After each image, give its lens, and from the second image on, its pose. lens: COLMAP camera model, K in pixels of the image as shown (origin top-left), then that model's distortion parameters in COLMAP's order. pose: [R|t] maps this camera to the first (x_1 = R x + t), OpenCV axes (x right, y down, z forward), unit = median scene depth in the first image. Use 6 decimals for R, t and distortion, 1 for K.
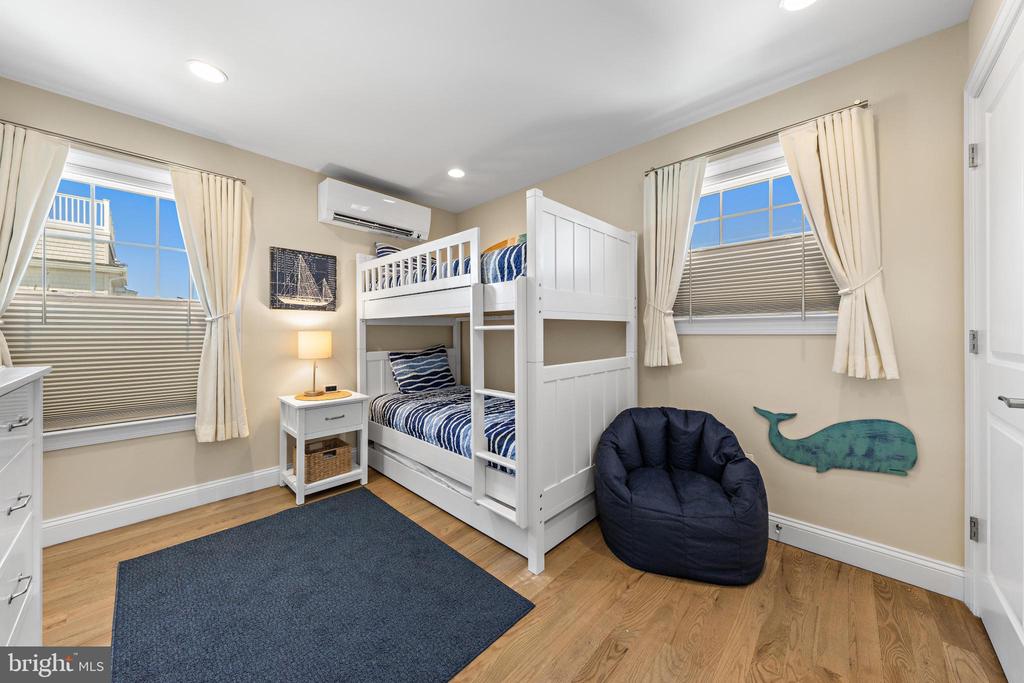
lens RADIAL K [[372.6, 0, 515.5], [0, 372.6, 334.1], [0, 0, 1]] dist [0.004774, -0.000523]
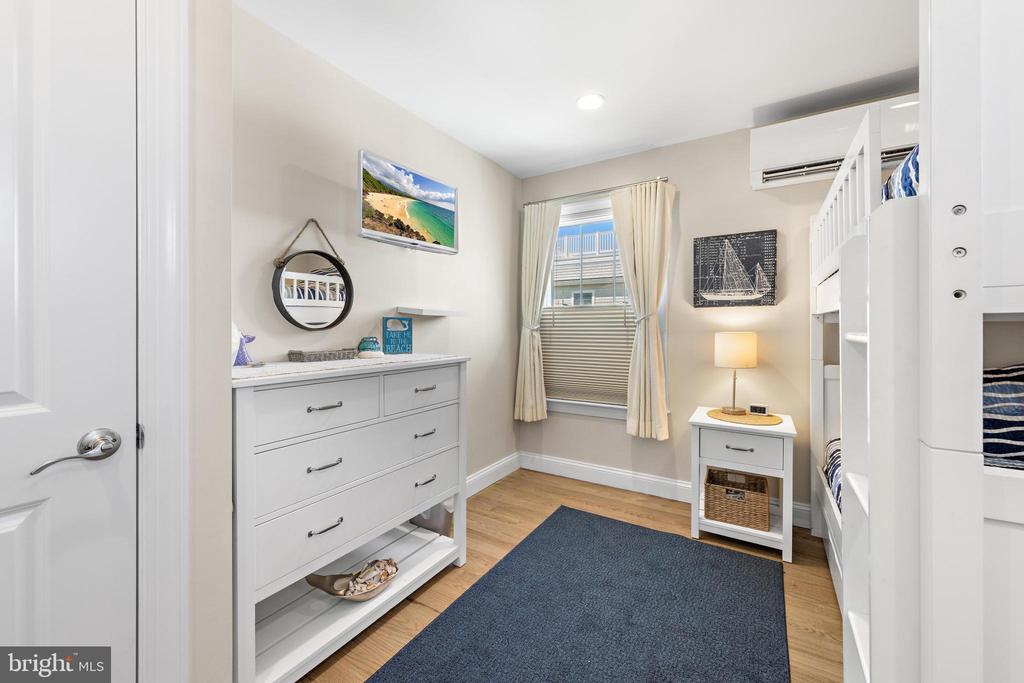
lens RADIAL K [[411.2, 0, 518.1], [0, 411.2, 329.1], [0, 0, 1]] dist [0.010238, -0.000315]
pose [[0.180377, 0.007270, -0.983571, 0.248869], [-0.002509, 0.999973, 0.006931, -0.021110], [0.983594, 0.001218, 0.180390, 0.401289]]
